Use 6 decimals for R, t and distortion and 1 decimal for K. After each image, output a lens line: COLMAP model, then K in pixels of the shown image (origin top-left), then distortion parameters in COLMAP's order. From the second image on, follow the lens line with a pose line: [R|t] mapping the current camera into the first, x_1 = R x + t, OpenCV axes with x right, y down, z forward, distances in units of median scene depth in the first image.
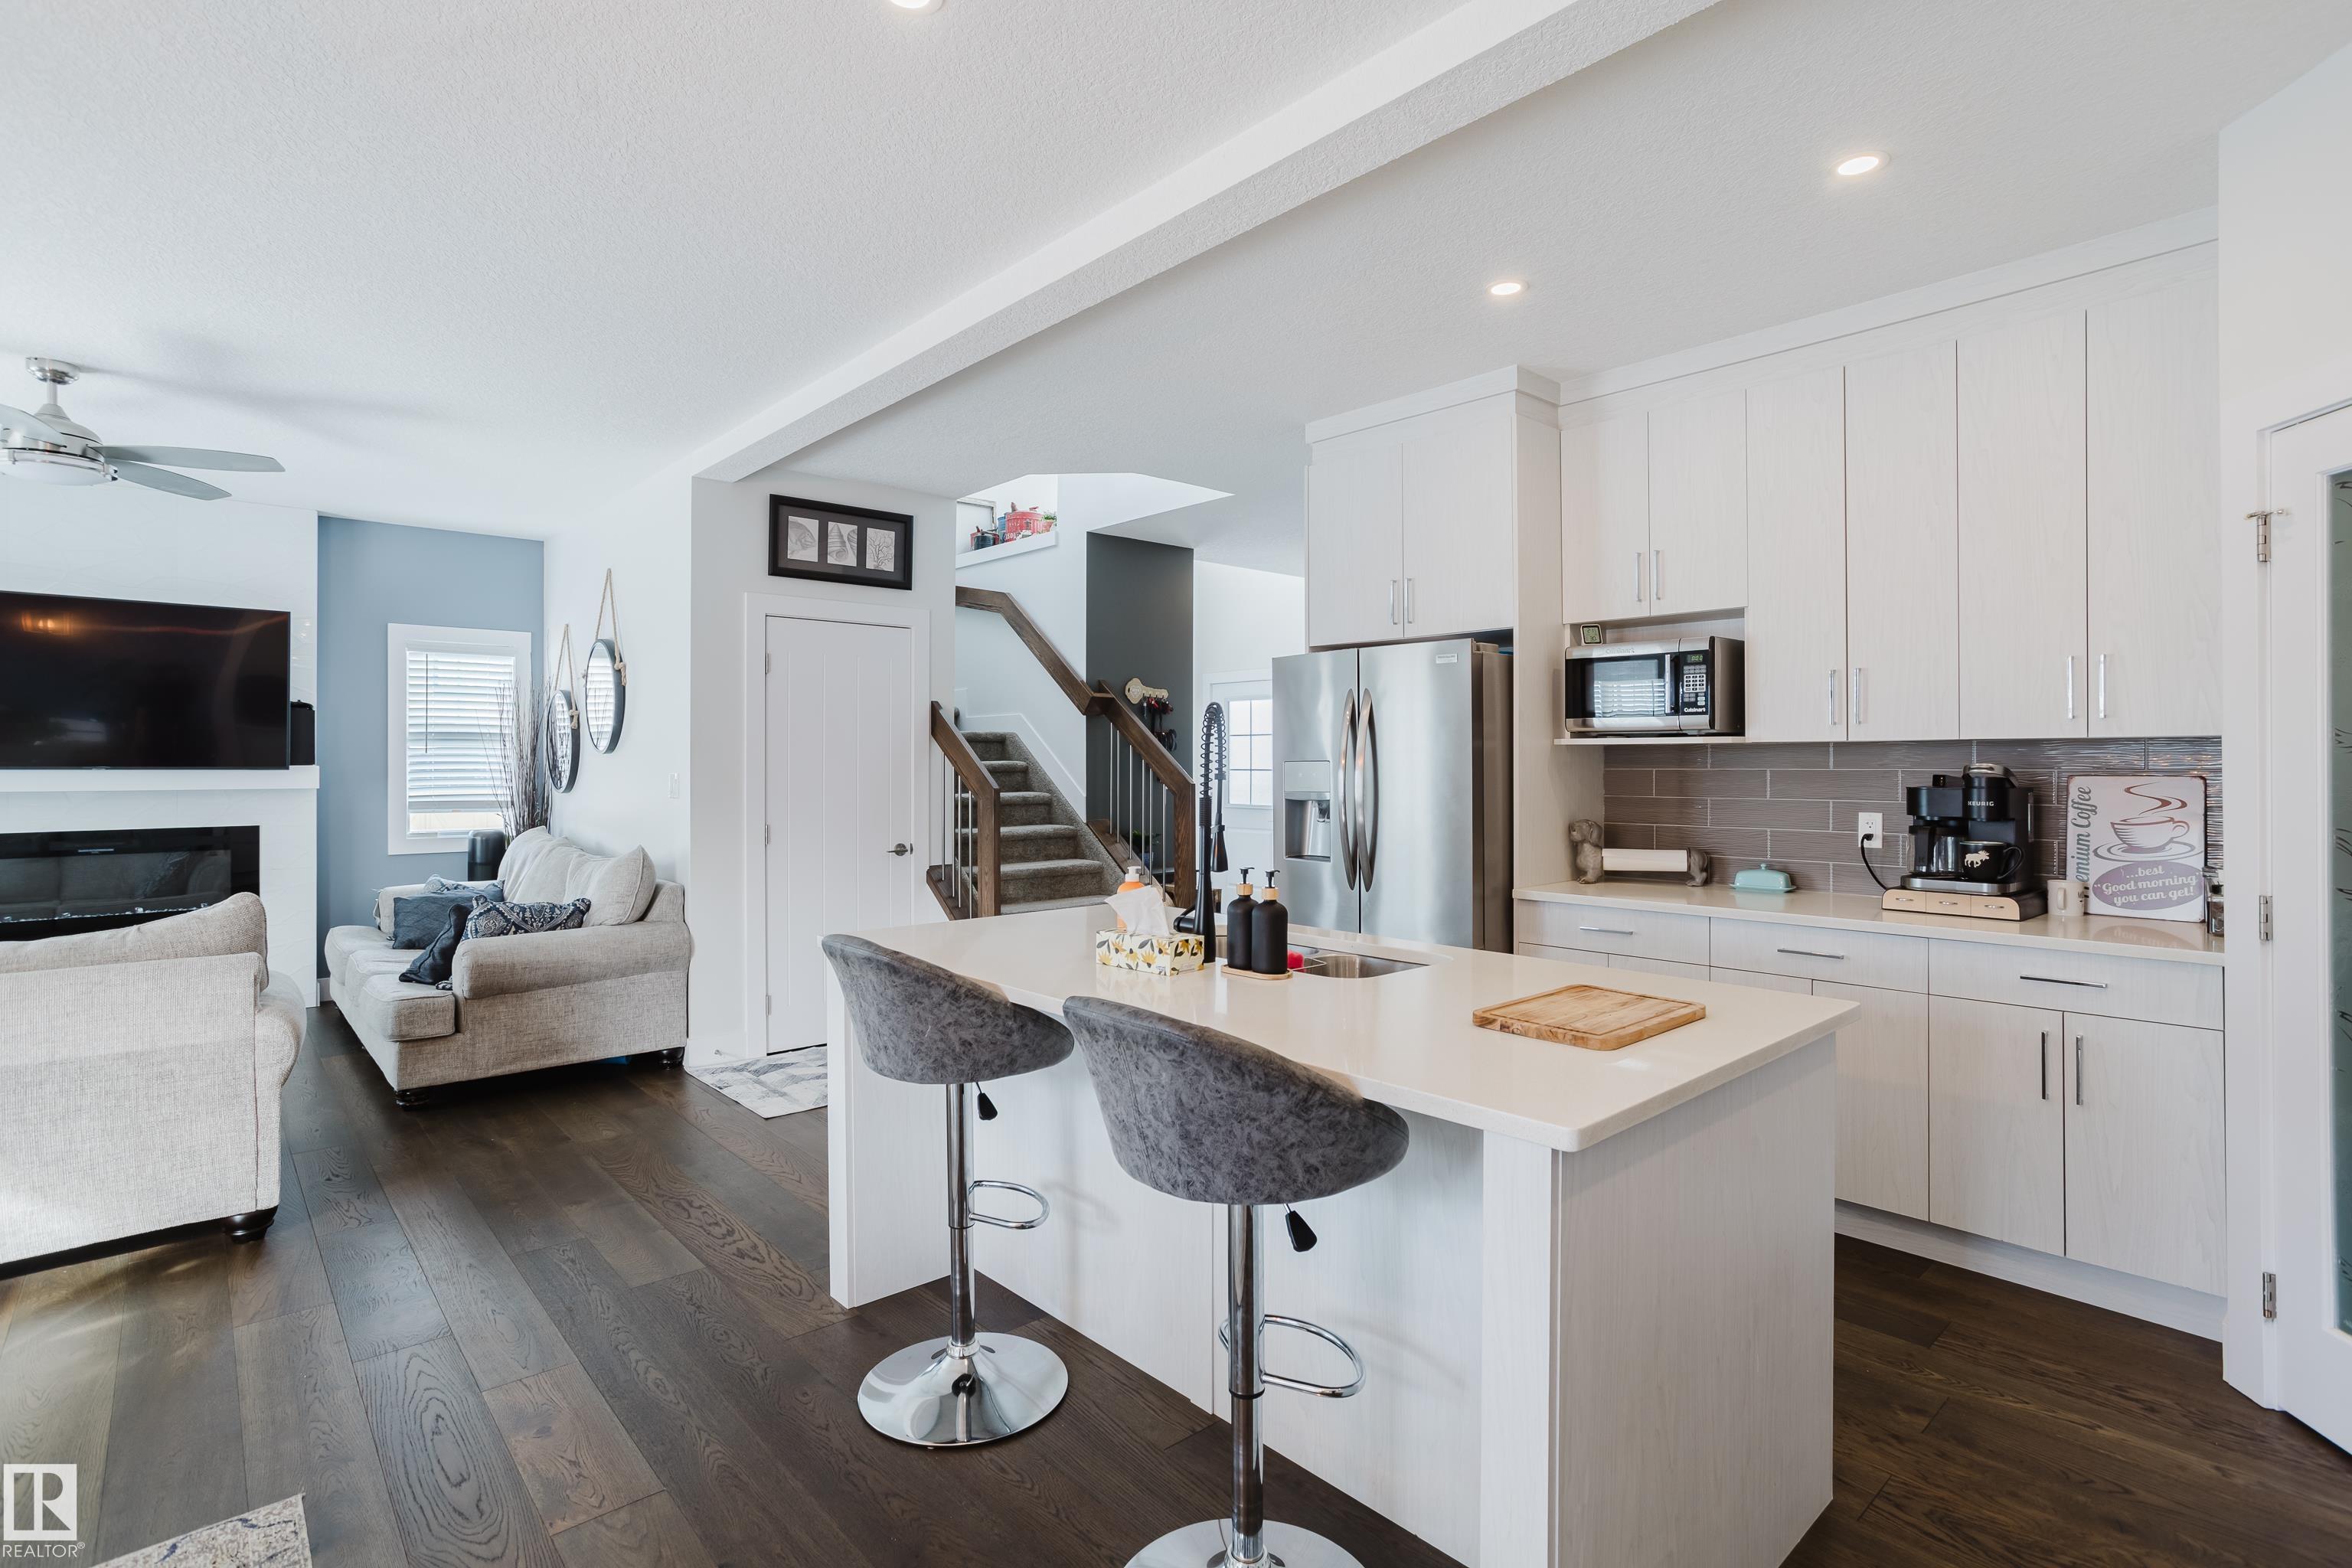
lens RADIAL K [[1136.3, 0, 1171.3], [0, 1136.3, 772.2], [0, 0, 1]] dist [-0.048881, 0.029316]
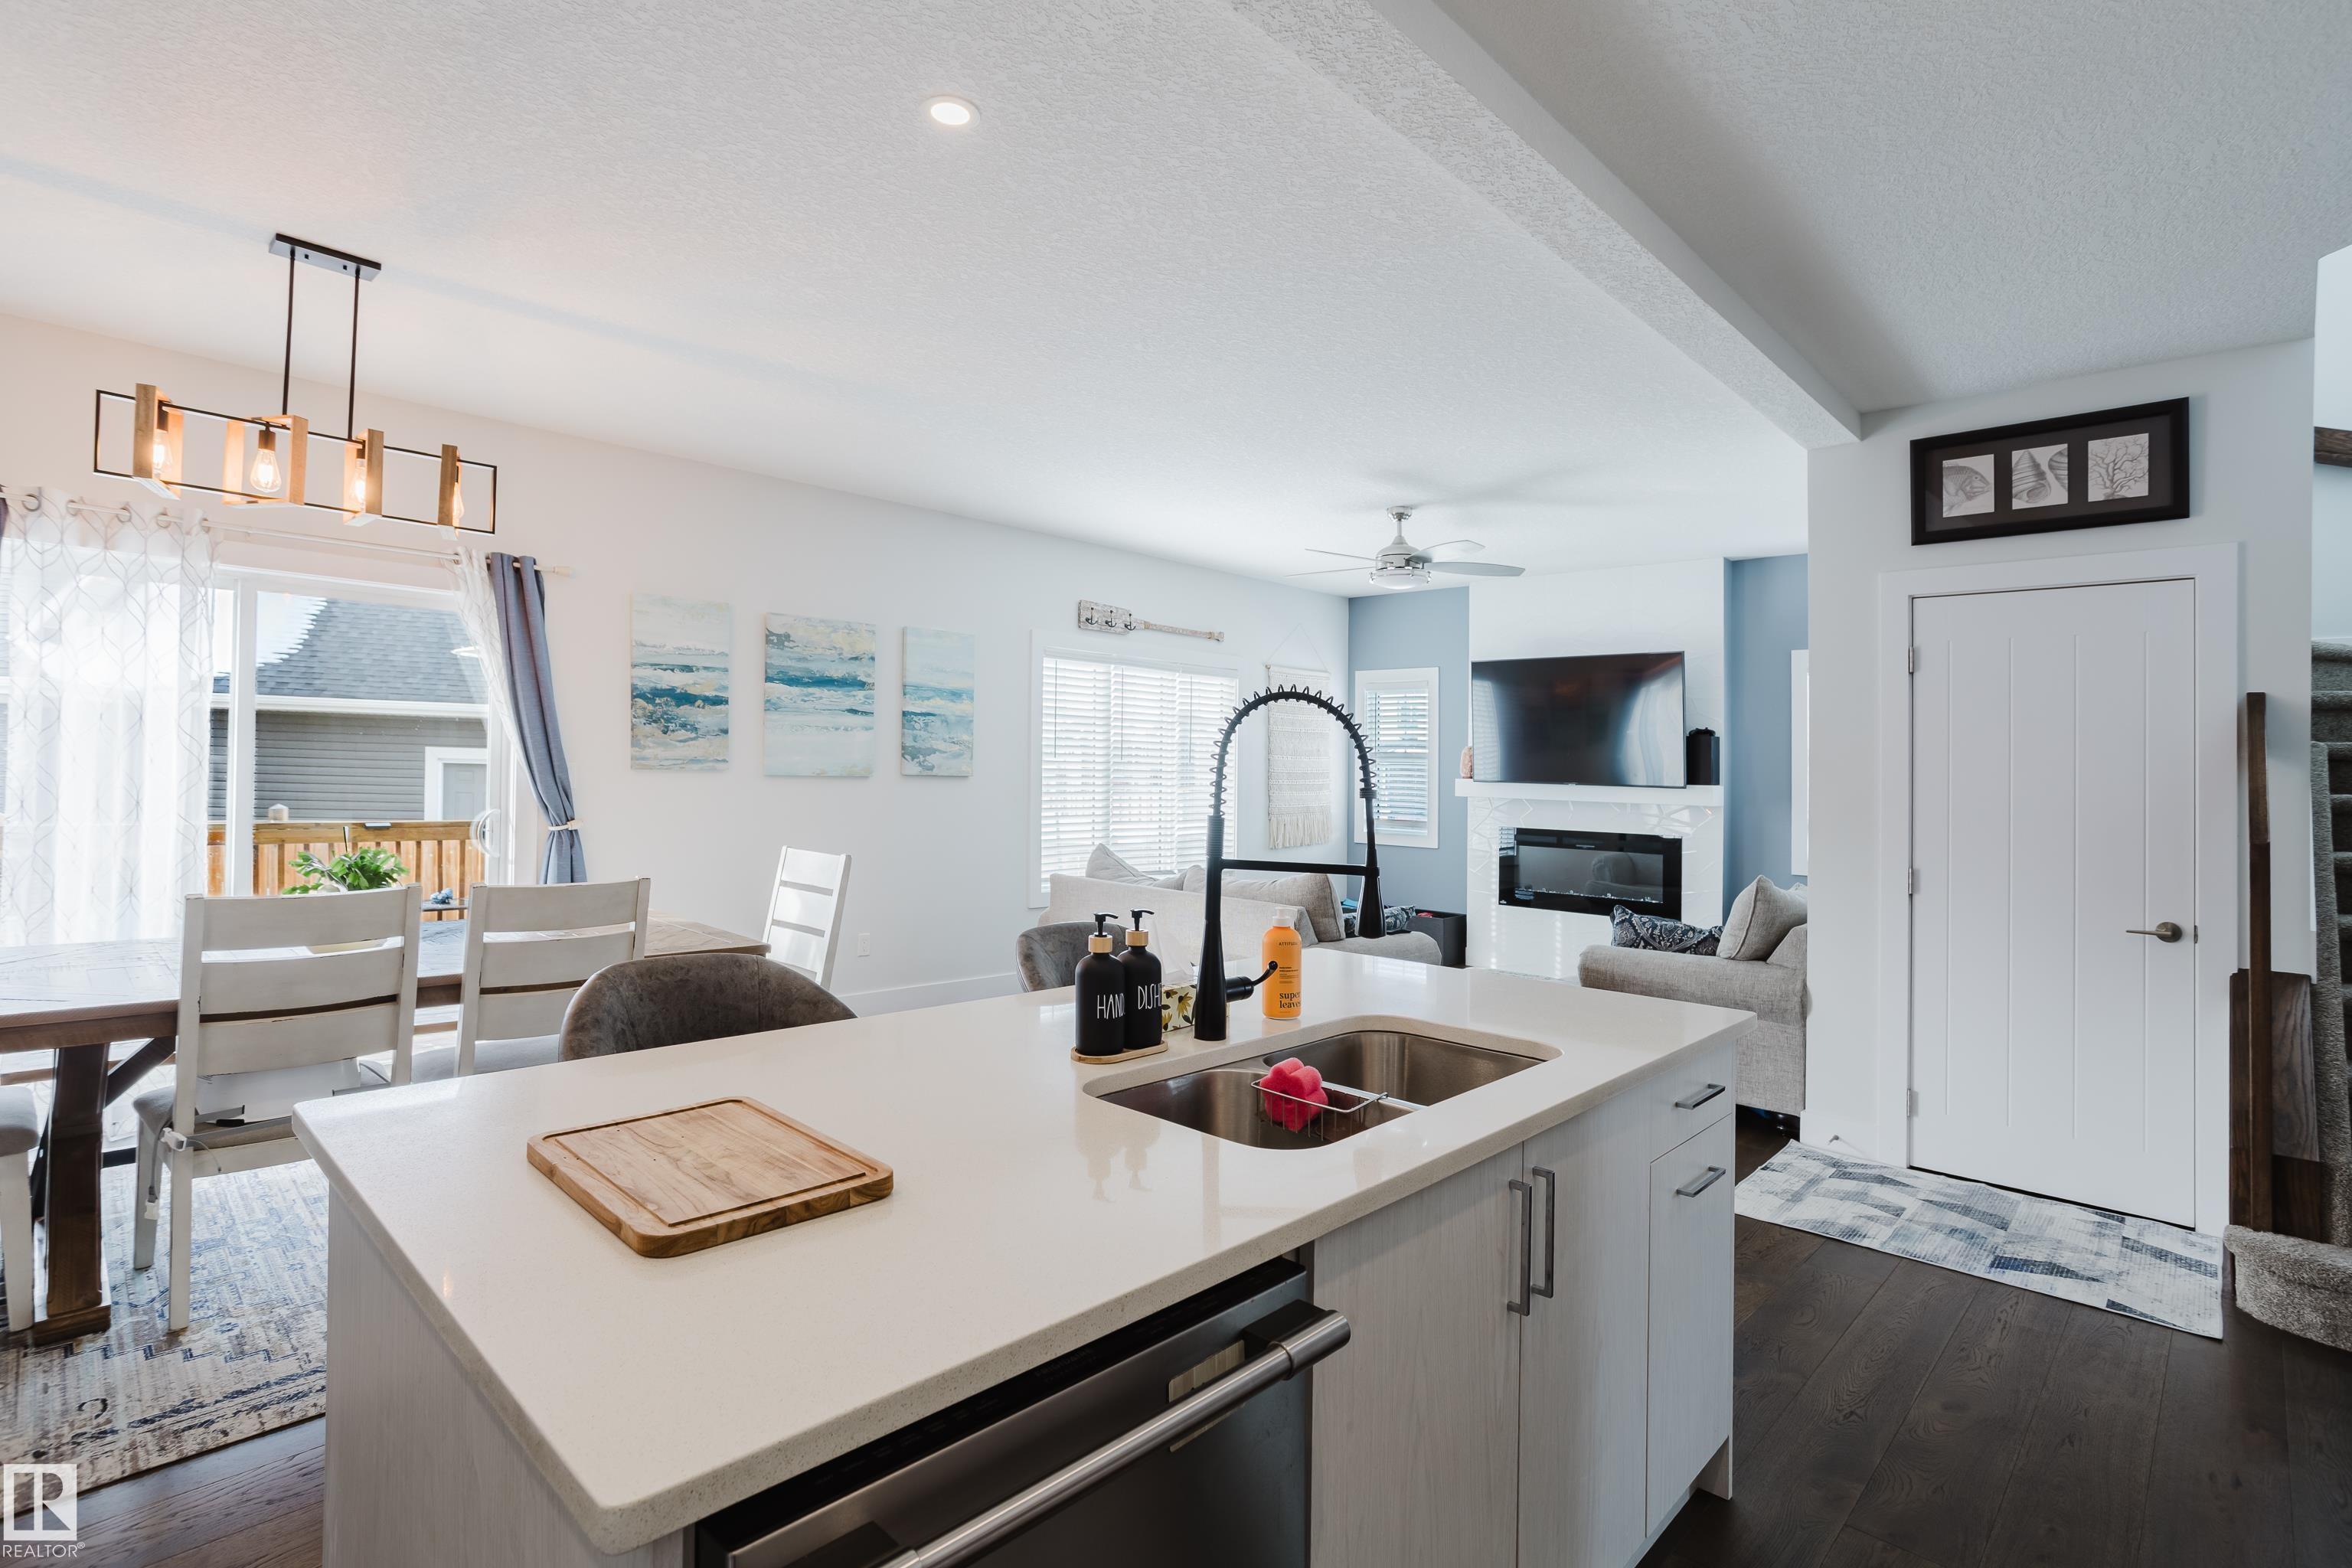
lens RADIAL K [[1139.4, 0, 1173.0], [0, 1139.4, 767.3], [0, 0, 1]] dist [-0.055552, 0.029427]
pose [[0.075890, -0.000619, -0.997116, 0.528532], [-0.033248, 0.999442, -0.003151, -0.004372], [0.996562, 0.033391, 0.075827, 0.632498]]
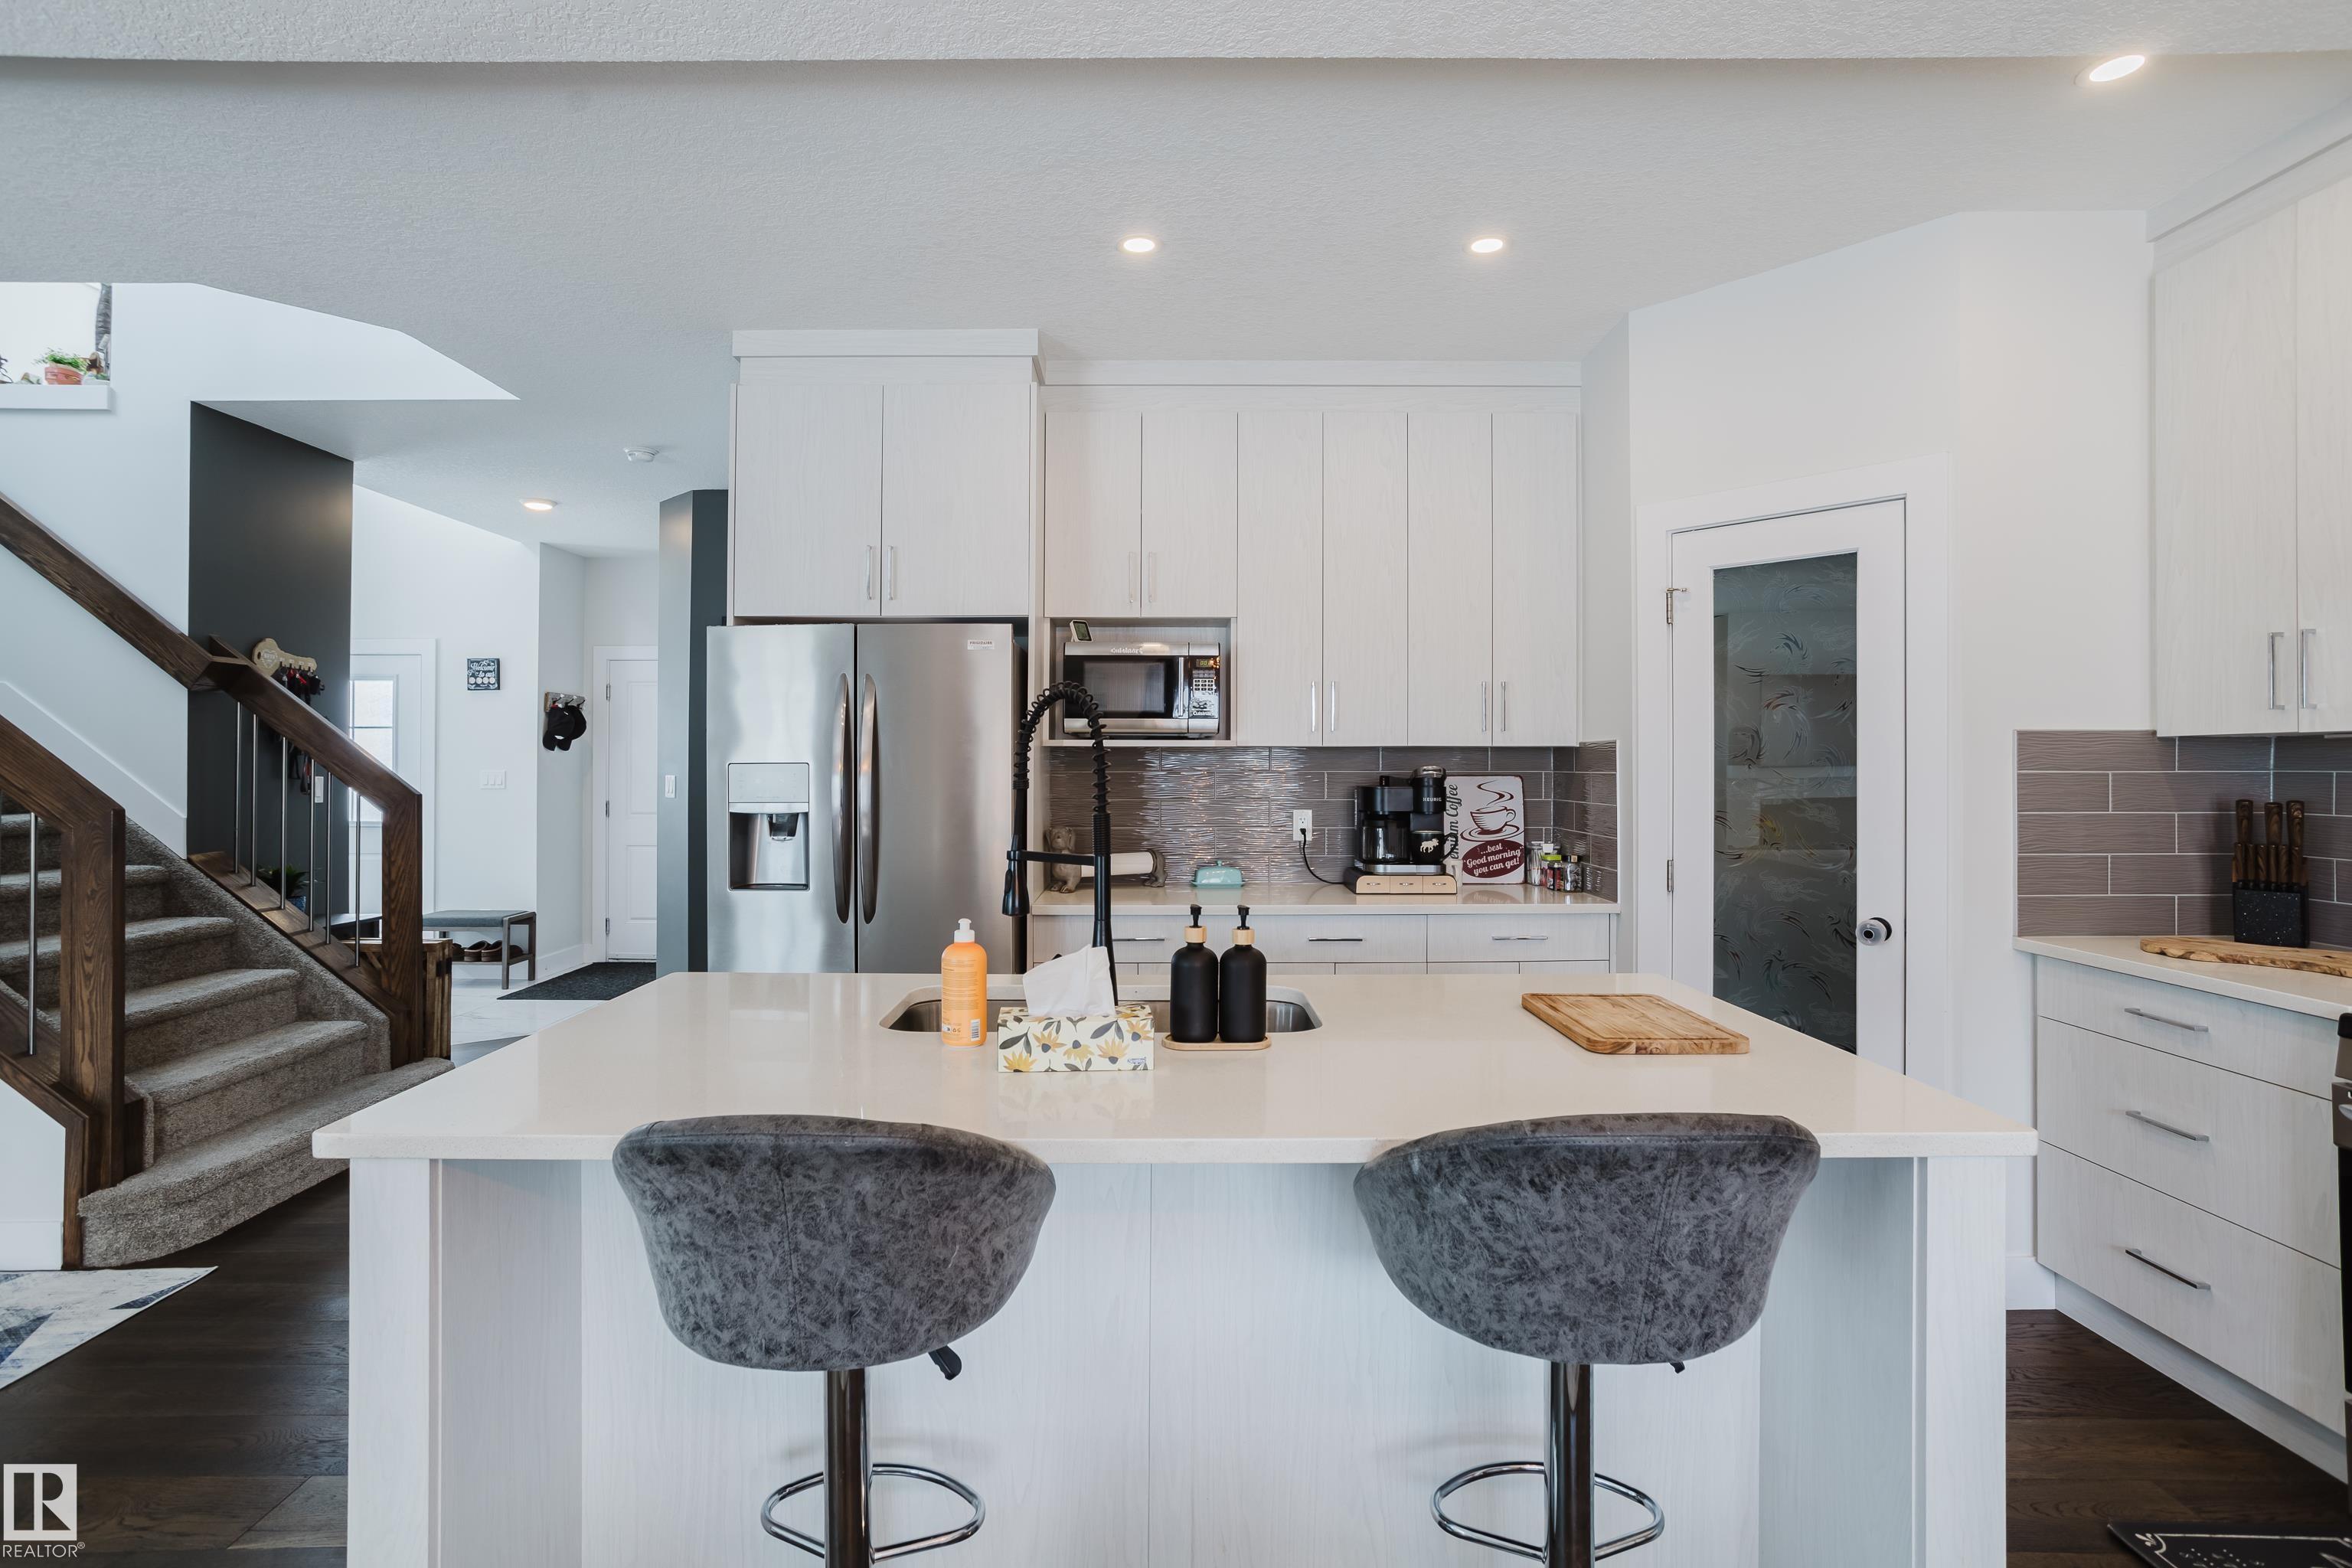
lens RADIAL K [[1144.1, 0, 1151.1], [0, 1144.1, 767.2], [0, 0, 1]] dist [-0.062605, 0.040523]
pose [[0.666192, -0.000252, 0.745781, -0.341949], [0.005289, 0.999976, -0.004386, -0.002590], [-0.745762, 0.006866, 0.666177, 0.344821]]
